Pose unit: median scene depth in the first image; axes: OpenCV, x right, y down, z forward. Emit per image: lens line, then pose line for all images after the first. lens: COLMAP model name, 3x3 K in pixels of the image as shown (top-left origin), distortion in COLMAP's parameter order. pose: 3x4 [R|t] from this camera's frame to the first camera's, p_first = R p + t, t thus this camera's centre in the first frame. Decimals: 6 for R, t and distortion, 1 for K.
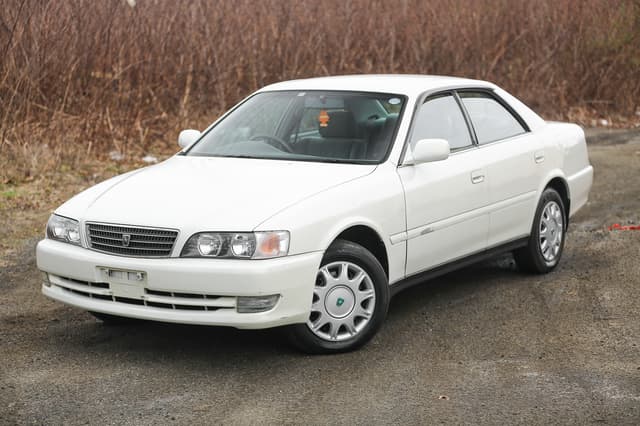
lens RADIAL K [[1330.3, 0, 318.3], [0, 1330.3, 213.6], [0, 0, 1]] dist [-0.274134, -0.029466]
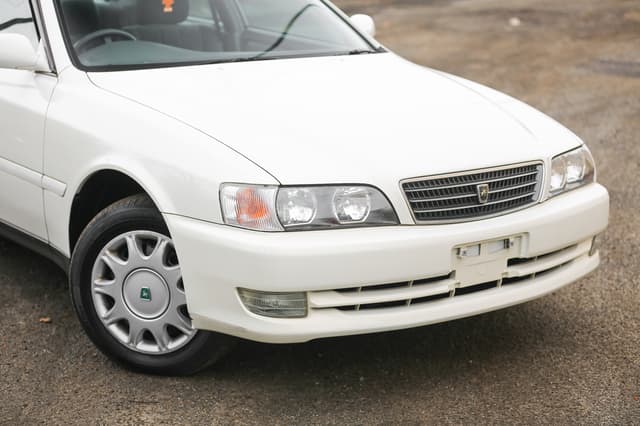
lens RADIAL K [[1330.3, 0, 318.3], [0, 1330.3, 213.6], [0, 0, 1]] dist [-0.274134, -0.029466]
pose [[0.350143, -0.198106, 0.915508, -0.716337], [0.108401, 0.979382, 0.170469, -0.082161], [-0.930403, 0.039554, 0.364398, 0.806717]]
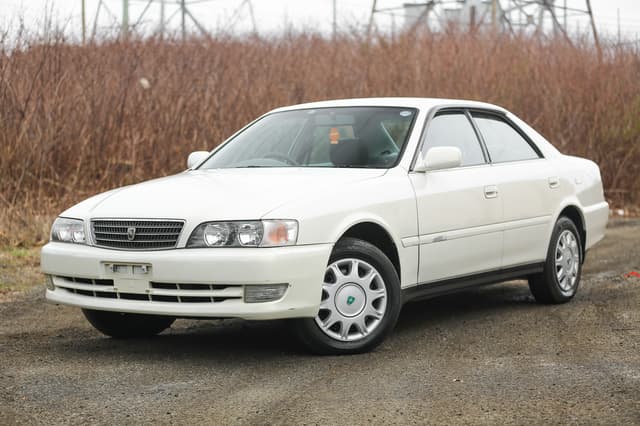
lens RADIAL K [[1330.3, 0, 318.3], [0, 1330.3, 213.6], [0, 0, 1]] dist [-0.274134, -0.029466]
pose [[0.999898, -0.005600, -0.013149, 0.005797], [0.004254, 0.994957, -0.100216, 0.099493], [0.013644, 0.100150, 0.994879, 0.024828]]
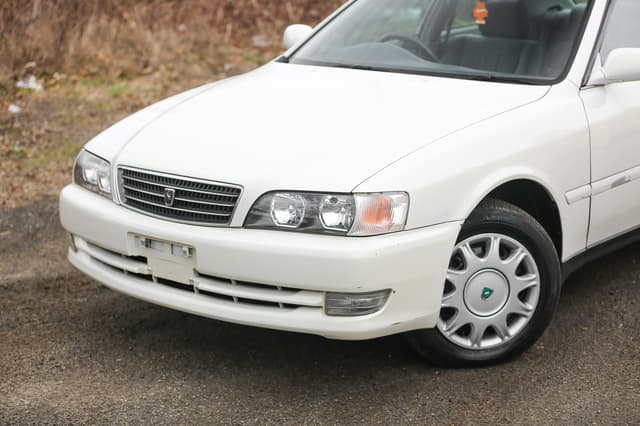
lens RADIAL K [[1332.9, 0, 319.9], [0, 1332.9, 213.6], [0, 0, 1]] dist [-0.255249, -0.185870]
pose [[0.989262, 0.029212, -0.143204, 0.027515], [-0.015374, 0.995185, 0.096802, -0.036770], [0.145342, -0.093561, 0.984948, 0.325141]]
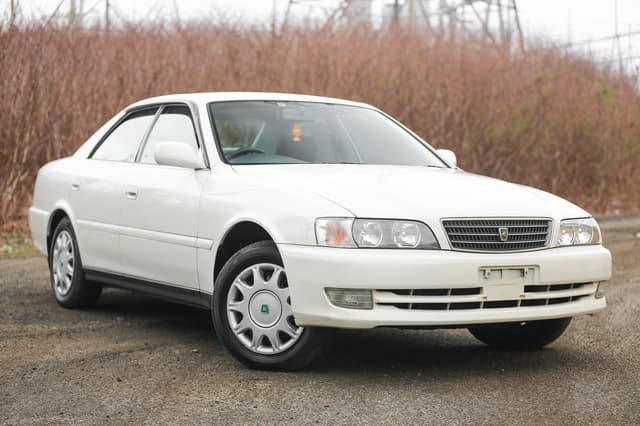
lens RADIAL K [[1330.3, 0, 318.3], [0, 1330.3, 213.6], [0, 0, 1]] dist [-0.274134, -0.029466]
pose [[0.471187, -0.009104, 0.881986, -0.936785], [0.099780, 0.994078, -0.043045, 0.030755], [-0.876371, 0.108287, 0.469305, 0.662432]]
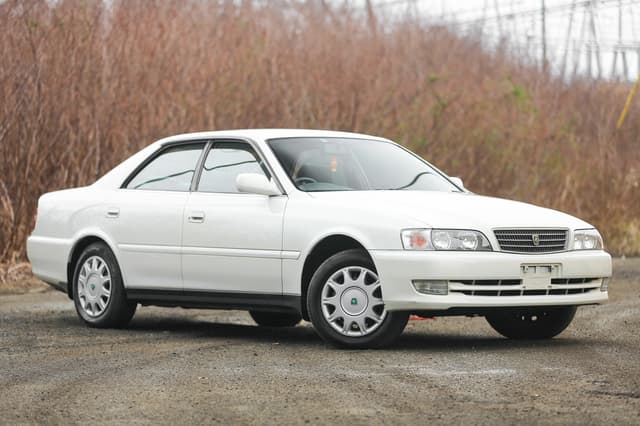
lens RADIAL K [[2350.2, 0, 320.5], [0, 2350.2, 213.8], [0, 0, 1]] dist [0.064272, 5.090012]
pose [[0.327711, 0.012683, 0.944693, -2.100687], [0.123038, 0.990822, -0.055984, 0.087012], [-0.936732, 0.134579, 0.323143, 0.474784]]
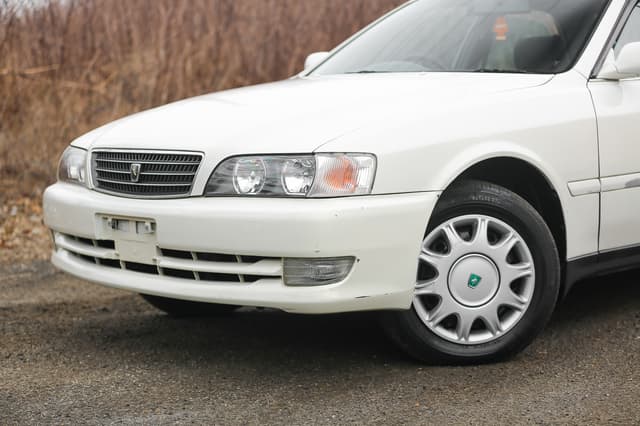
lens RADIAL K [[1332.9, 0, 319.9], [0, 1332.9, 213.6], [0, 0, 1]] dist [-0.255249, -0.185870]
pose [[0.967911, 0.014119, -0.250897, 0.099999], [-0.023958, 0.999057, -0.036203, 0.058743], [0.250150, 0.041052, 0.967336, 0.379629]]
